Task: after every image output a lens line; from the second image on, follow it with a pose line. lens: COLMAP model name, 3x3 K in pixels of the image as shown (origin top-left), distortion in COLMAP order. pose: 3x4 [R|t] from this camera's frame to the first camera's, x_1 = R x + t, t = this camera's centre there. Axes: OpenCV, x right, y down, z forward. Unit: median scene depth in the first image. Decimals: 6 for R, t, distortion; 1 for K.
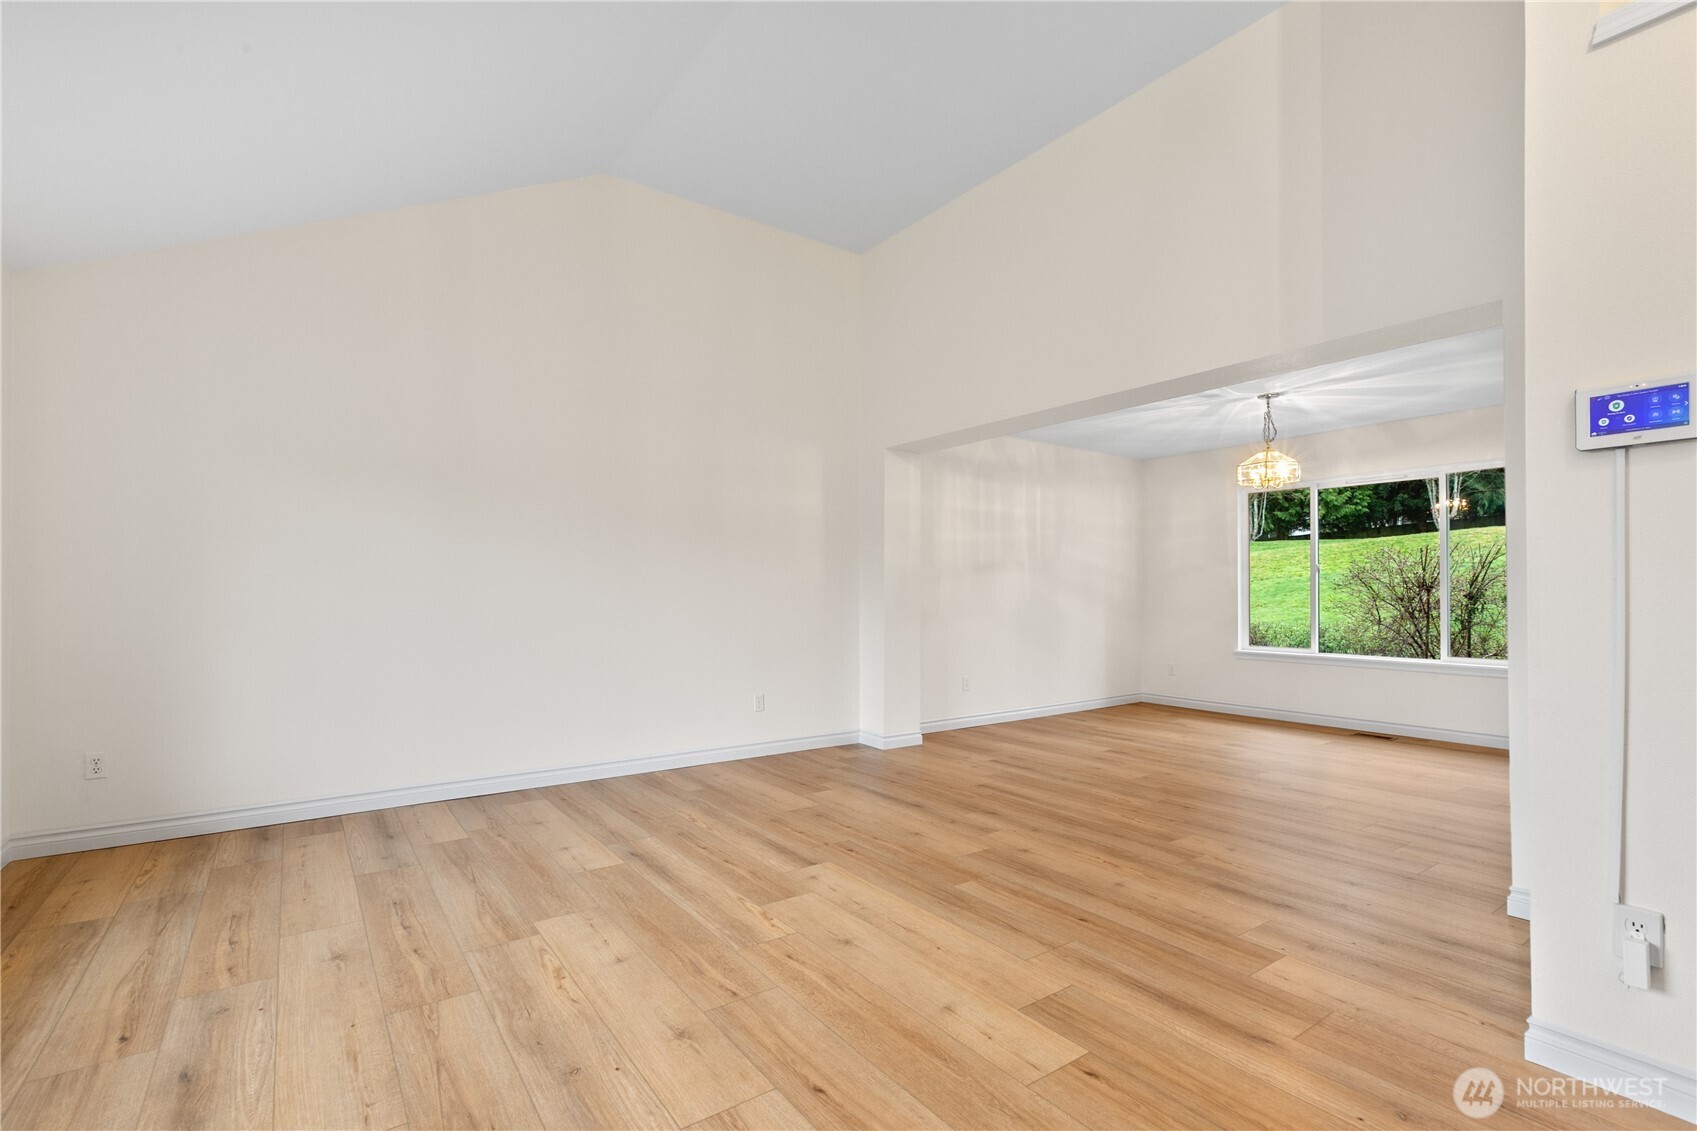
lens RADIAL K [[772.6, 0, 859.9], [0, 772.6, 578.5], [0, 0, 1]] dist [0.016257, -0.000008]
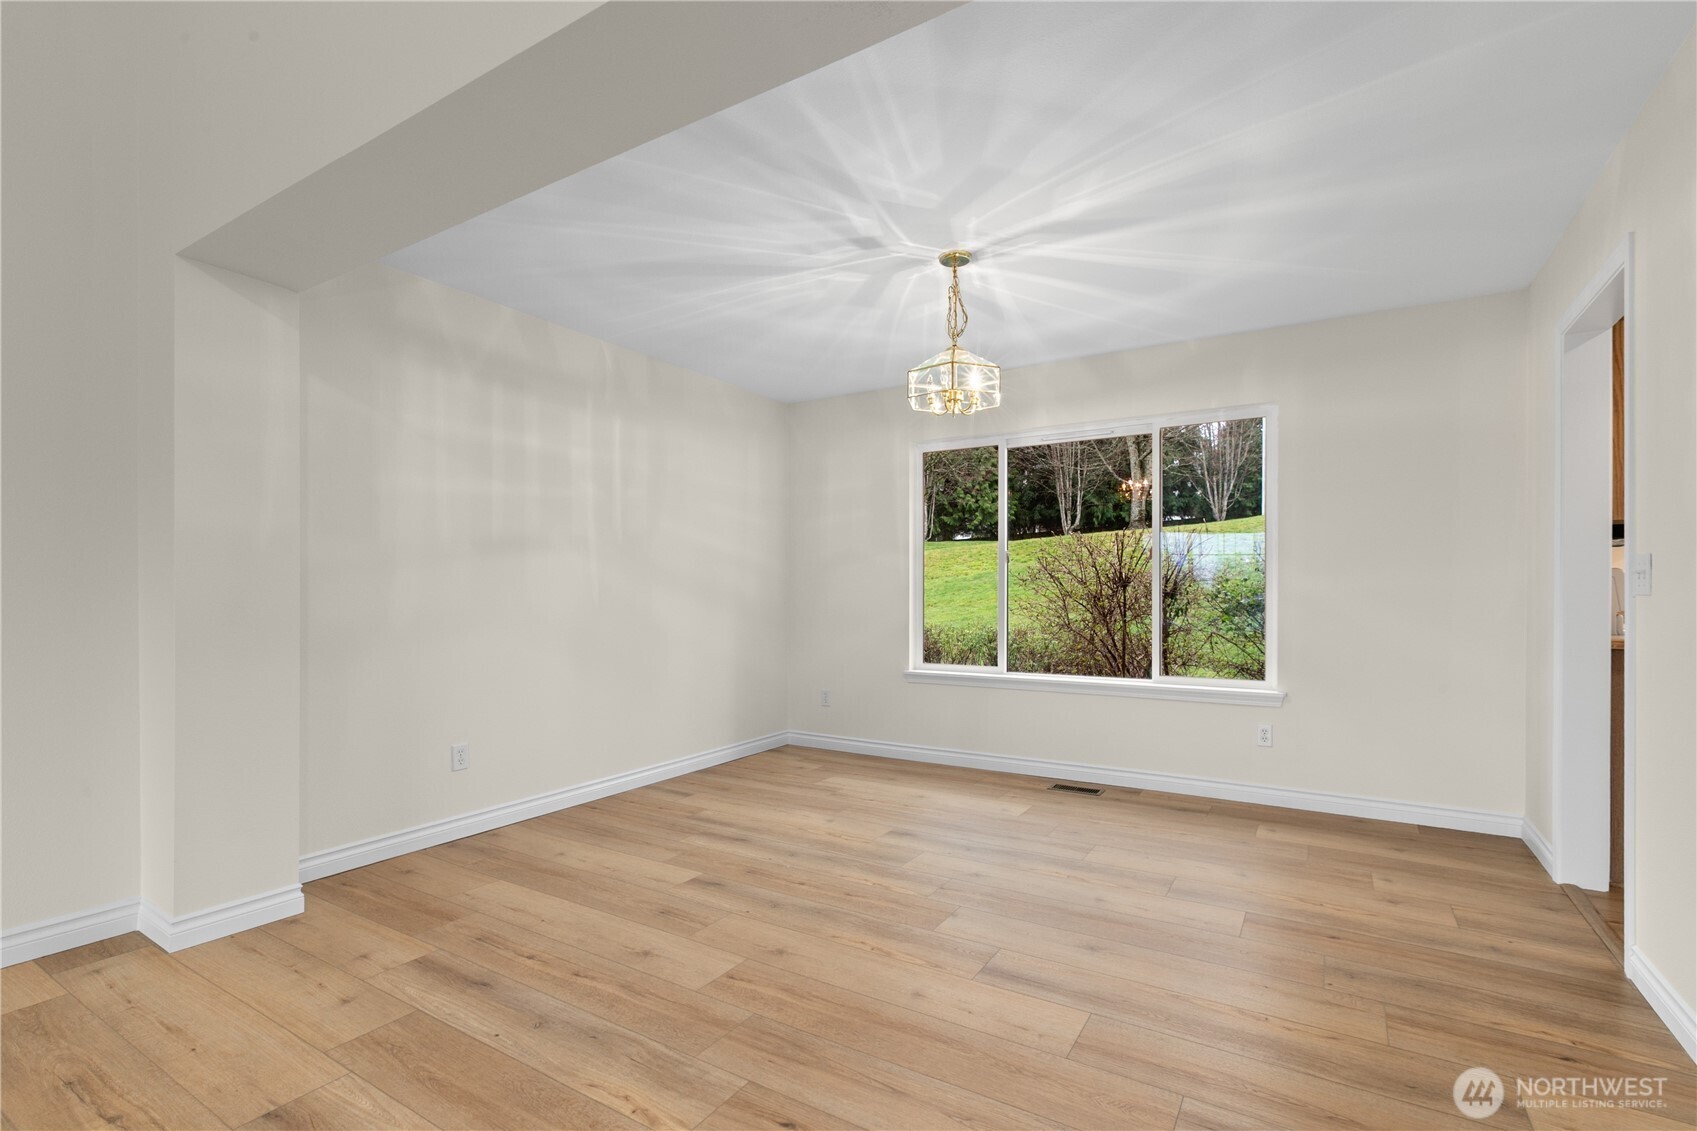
lens RADIAL K [[773.3, 0, 847.2], [0, 773.3, 592.8], [0, 0, 1]] dist [0.000651, -0.000220]
pose [[0.931668, -0.003518, 0.363295, 0.192122], [-0.003052, 0.999842, 0.017508, 0.009294], [-0.363299, -0.017420, 0.931510, 0.391656]]
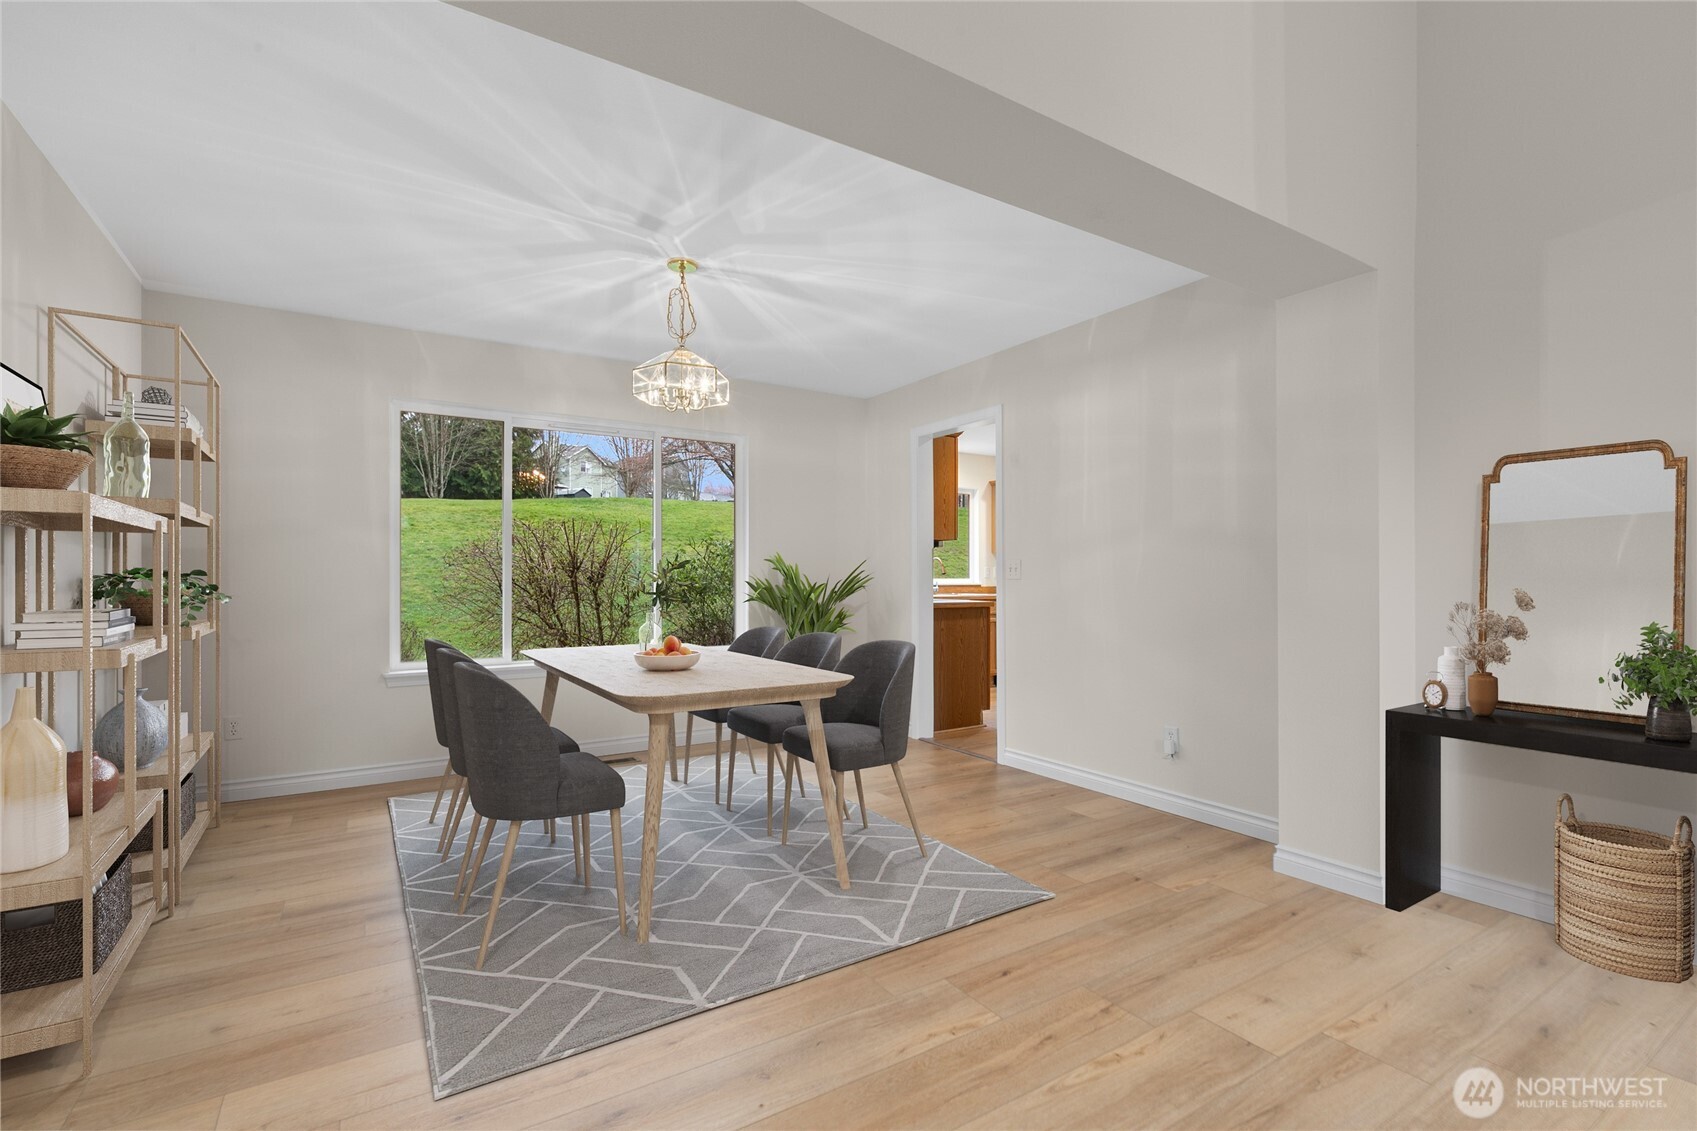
lens RADIAL K [[765.8, 0, 841.9], [0, 765.8, 573.8], [0, 0, 1]] dist [0.003469, 0.000377]
pose [[0.083254, 0.002992, 0.996524, -0.072848], [-0.015229, 0.999883, -0.001730, 0.014001], [-0.996412, -0.015032, 0.083290, 0.673754]]
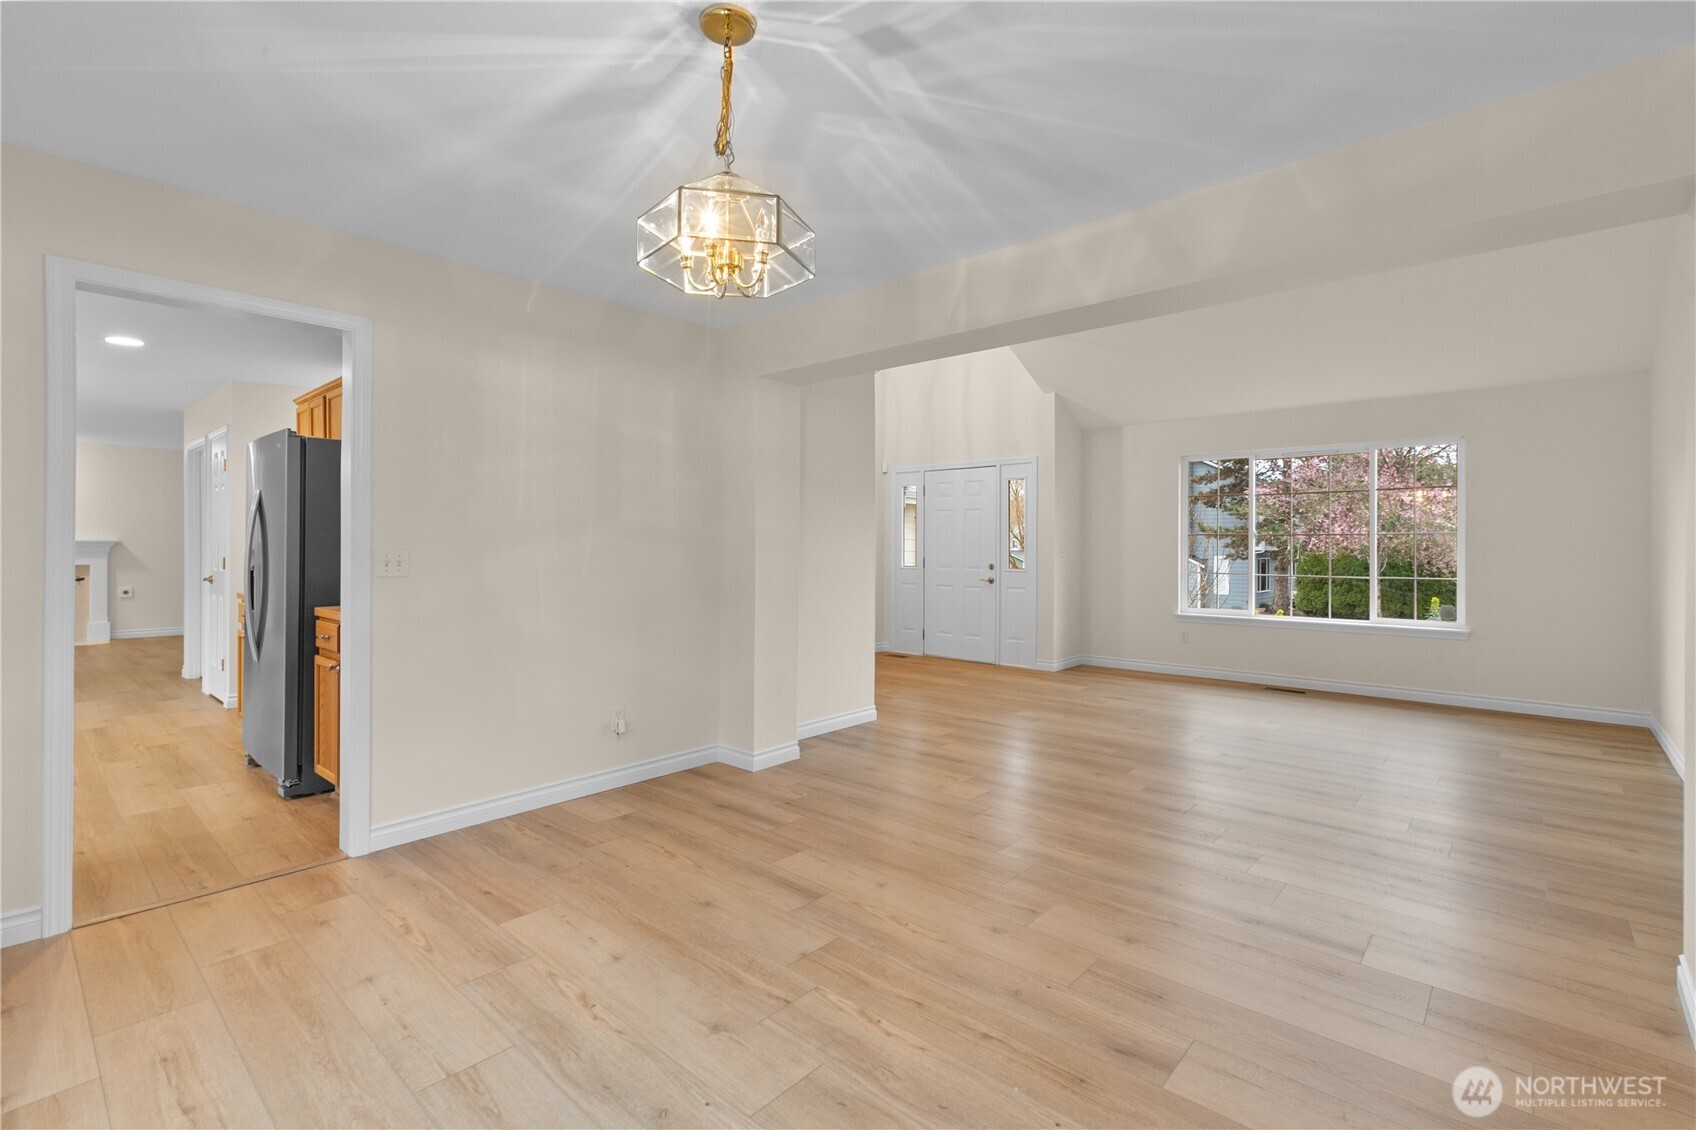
lens RADIAL K [[775.5, 0, 845.5], [0, 775.5, 540.3], [0, 0, 1]] dist [0.001243, 0.000090]
pose [[-0.980137, -0.007050, -0.198198, 0.447749], [-0.002805, 0.999761, -0.021690, 0.002080], [0.198304, -0.020703, -0.979922, 1.113647]]
